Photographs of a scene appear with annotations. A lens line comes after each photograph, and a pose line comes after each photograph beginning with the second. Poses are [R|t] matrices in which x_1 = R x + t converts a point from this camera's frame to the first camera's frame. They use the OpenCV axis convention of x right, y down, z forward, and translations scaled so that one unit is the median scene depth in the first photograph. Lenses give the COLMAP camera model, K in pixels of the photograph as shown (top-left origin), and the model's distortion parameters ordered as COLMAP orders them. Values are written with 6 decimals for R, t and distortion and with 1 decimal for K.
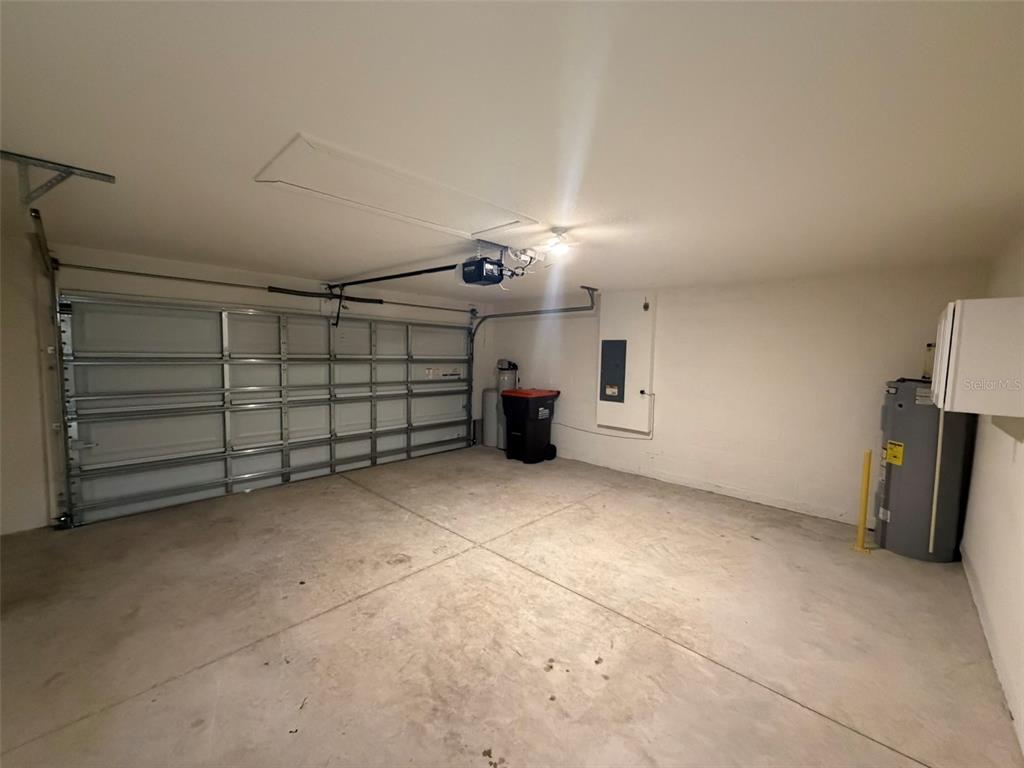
lens RADIAL K [[407.7, 0, 510.9], [0, 407.7, 381.5], [0, 0, 1]] dist [-0.001026, -0.000190]
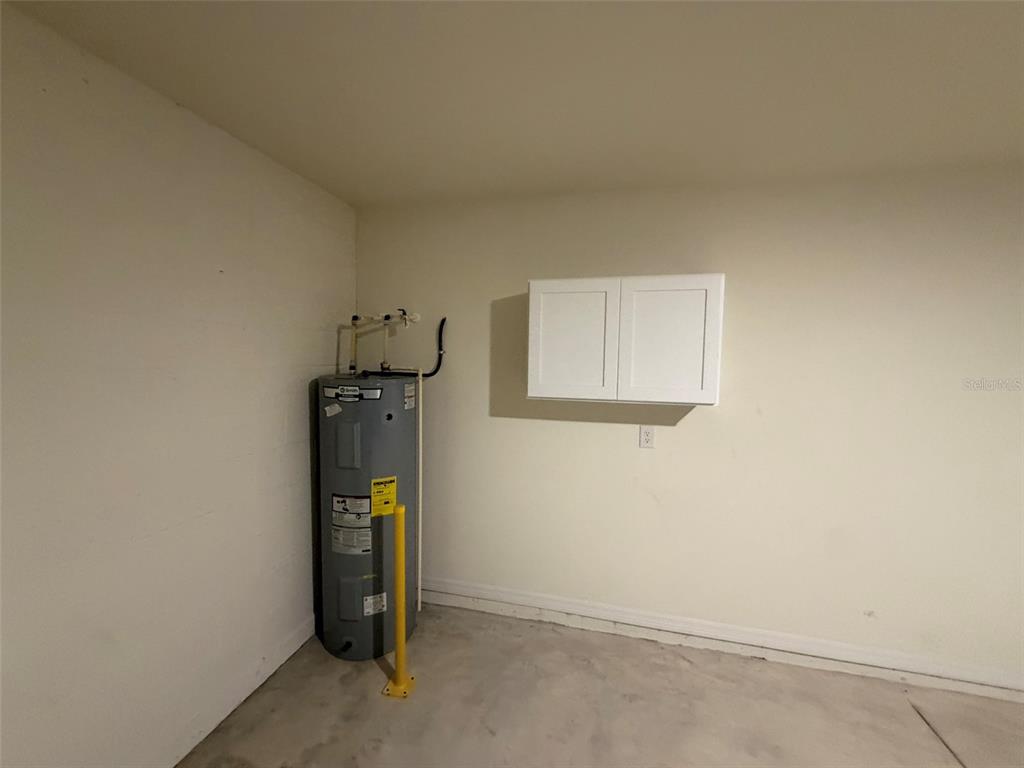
lens RADIAL K [[407.7, 0, 511.6], [0, 407.7, 386.7], [0, 0, 1]] dist [-0.001026, -0.000190]
pose [[-0.476489, -0.093809, 0.874161, 0.138295], [0.046338, 0.990230, 0.131523, -0.021656], [-0.877958, 0.103176, -0.467487, 0.438216]]
